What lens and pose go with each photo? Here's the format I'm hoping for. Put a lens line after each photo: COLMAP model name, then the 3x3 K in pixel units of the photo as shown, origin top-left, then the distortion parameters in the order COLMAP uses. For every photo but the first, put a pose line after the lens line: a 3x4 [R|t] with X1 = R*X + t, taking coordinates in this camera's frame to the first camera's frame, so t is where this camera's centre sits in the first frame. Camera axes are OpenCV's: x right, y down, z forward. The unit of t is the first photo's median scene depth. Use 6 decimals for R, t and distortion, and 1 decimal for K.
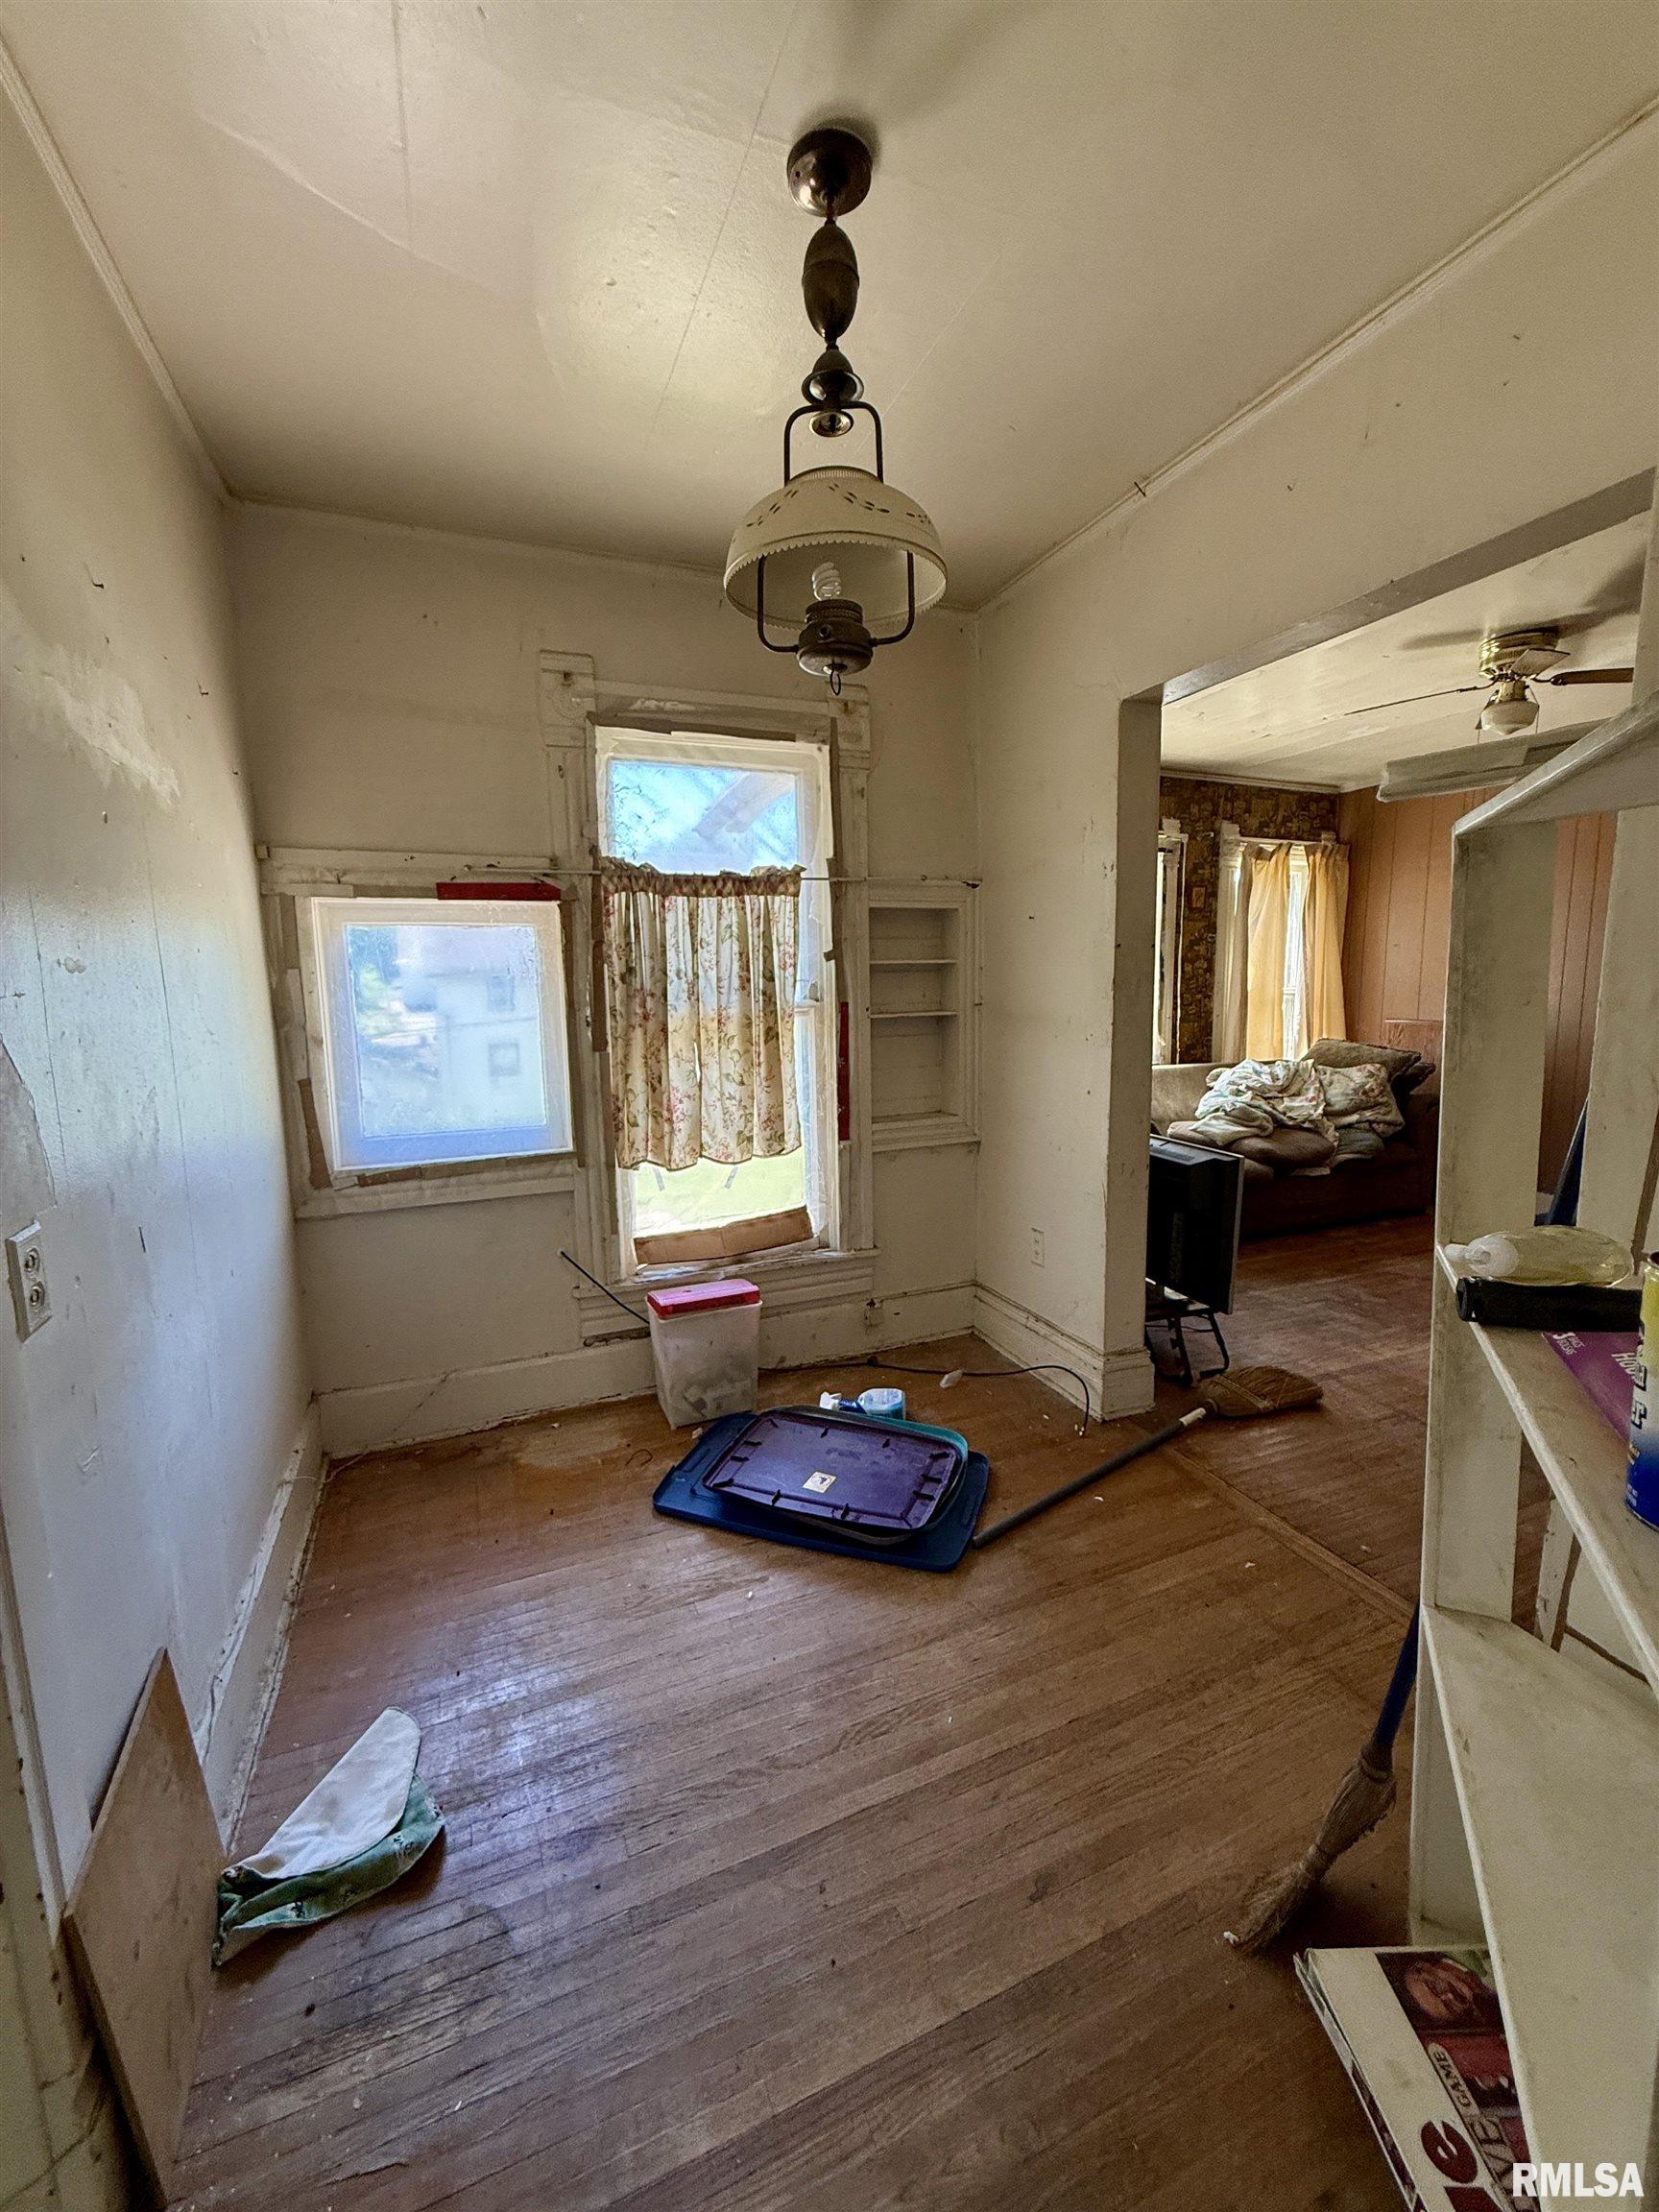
lens RADIAL K [[891.9, 0, 827.6], [0, 891.9, 1106.8], [0, 0, 1]] dist [-0.001343, 0.000999]
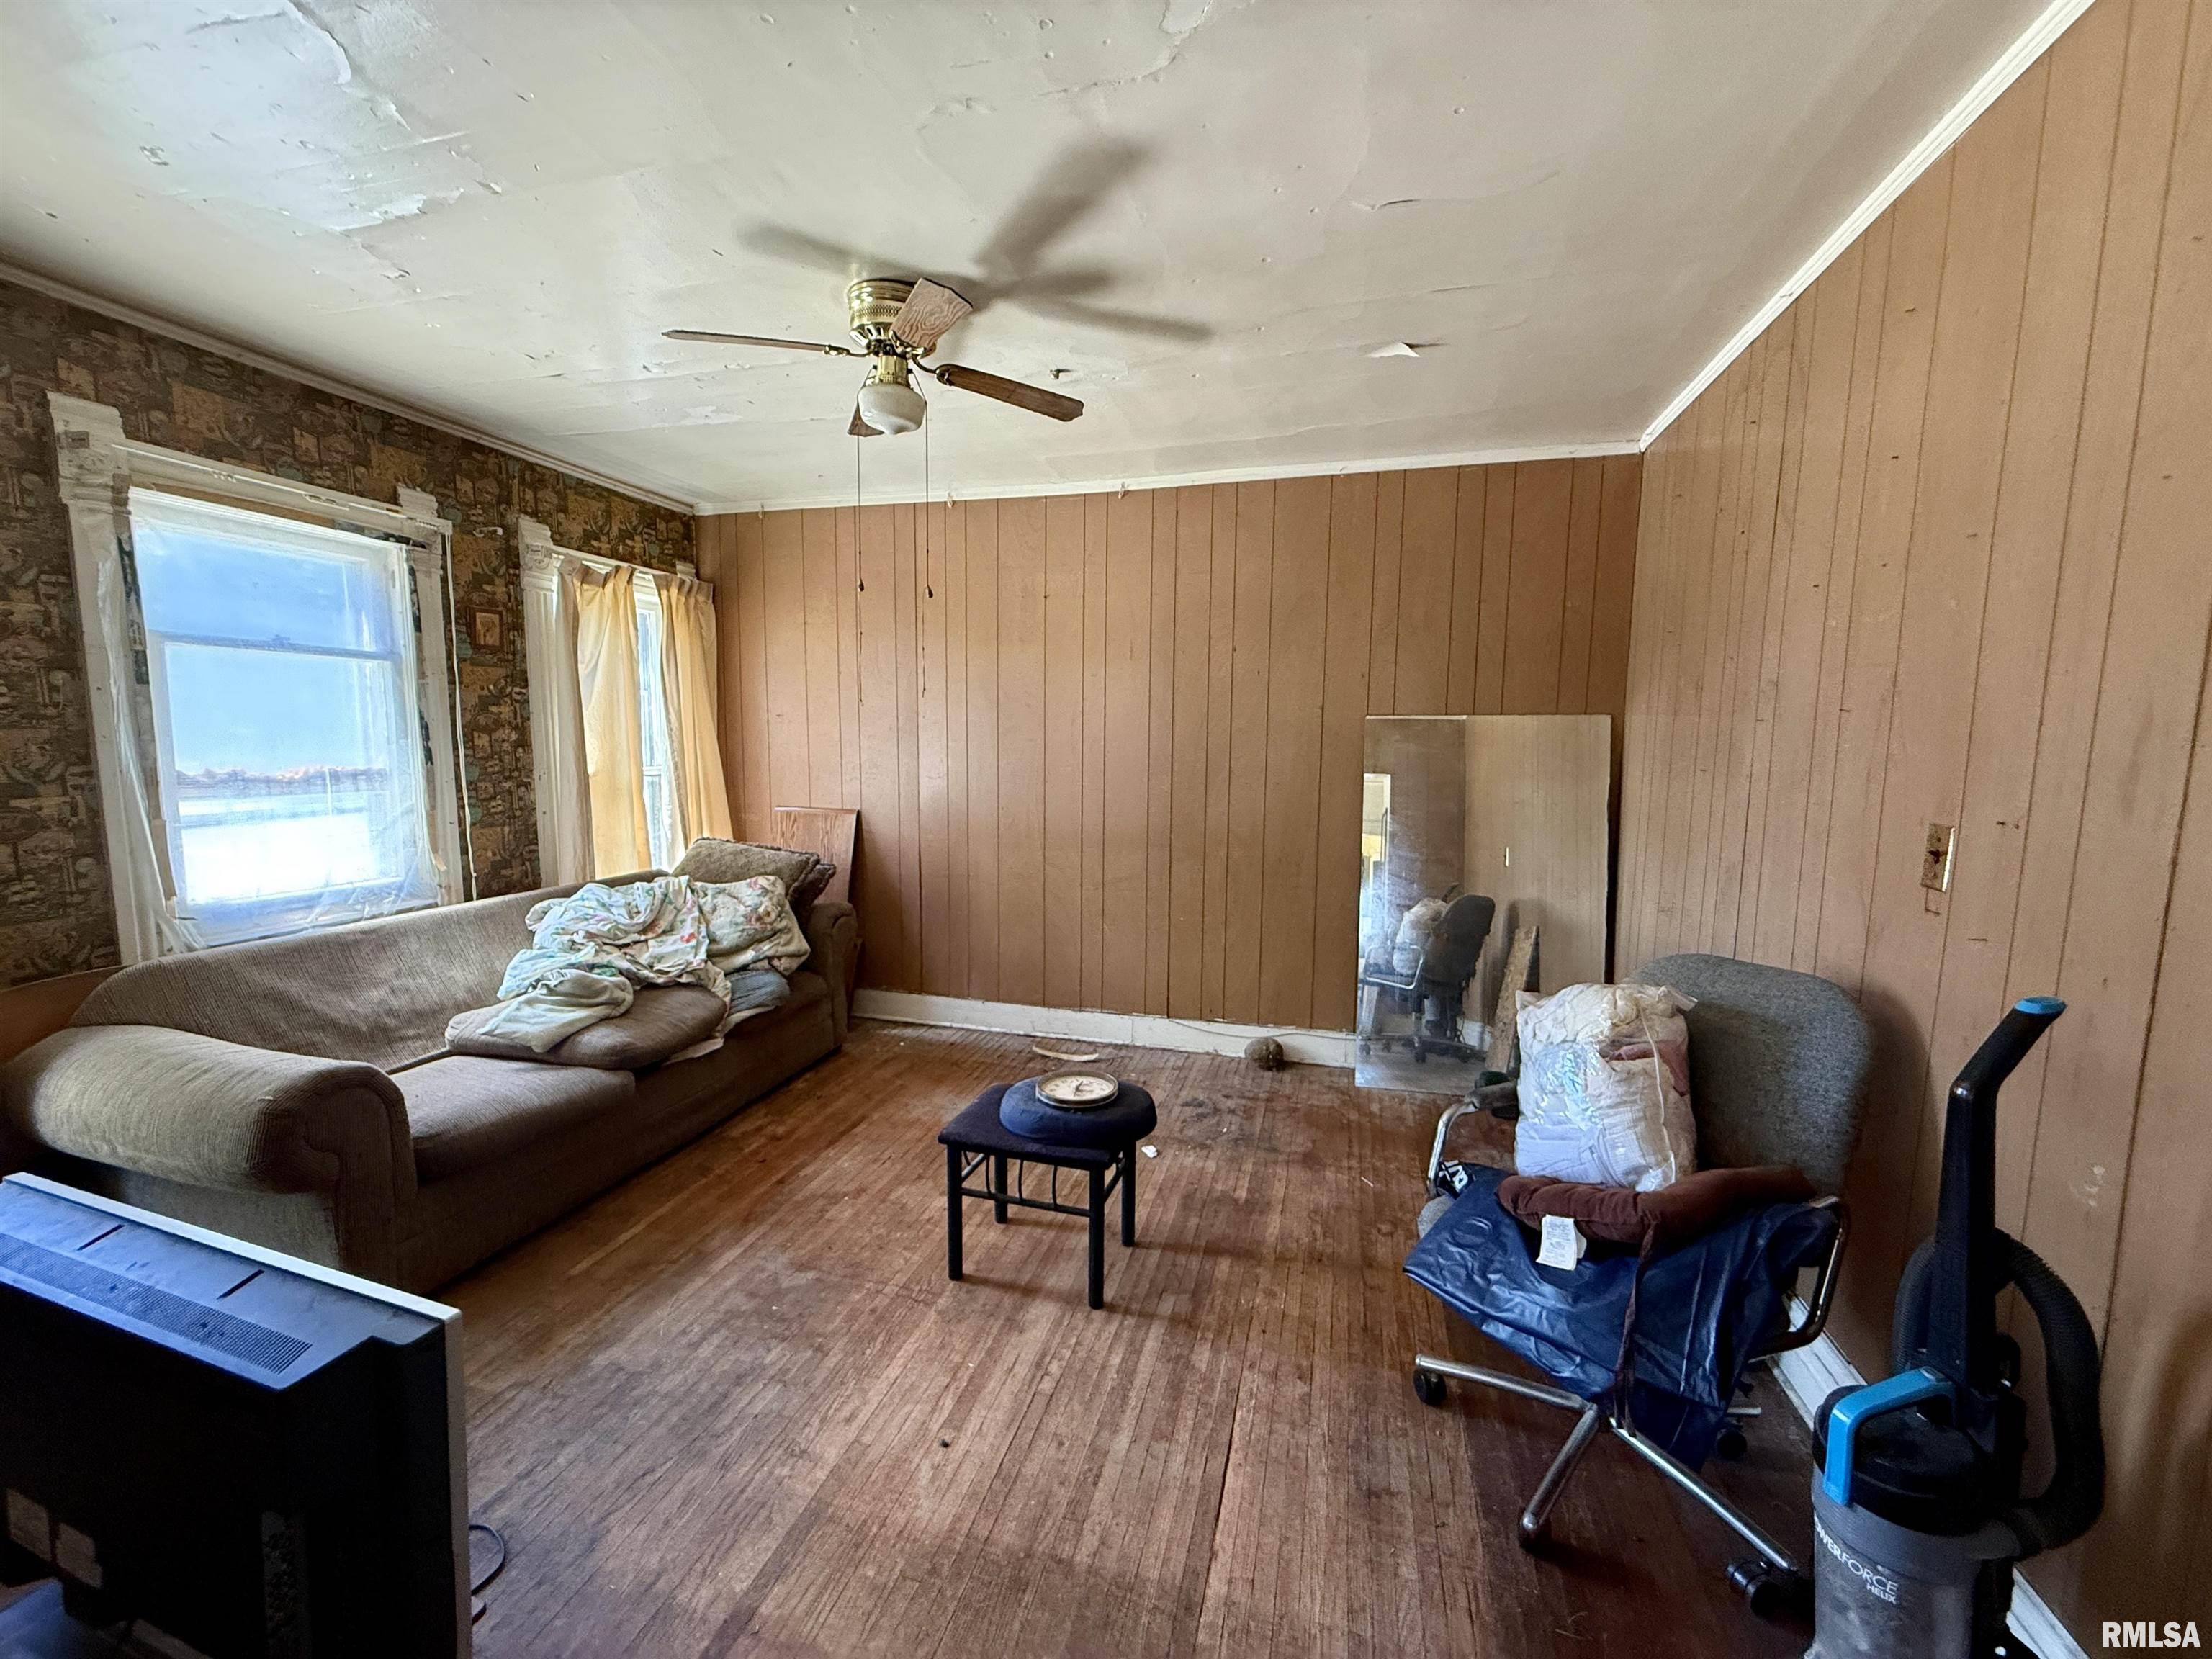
lens RADIAL K [[891.9, 0, 1100.7], [0, 891.9, 834.2], [0, 0, 1]] dist [-0.001343, 0.000999]
pose [[0.619305, -0.068301, 0.782174, 0.187829], [0.087797, 0.995985, 0.017457, -0.065889], [-0.780226, 0.057861, 0.622816, 0.289716]]
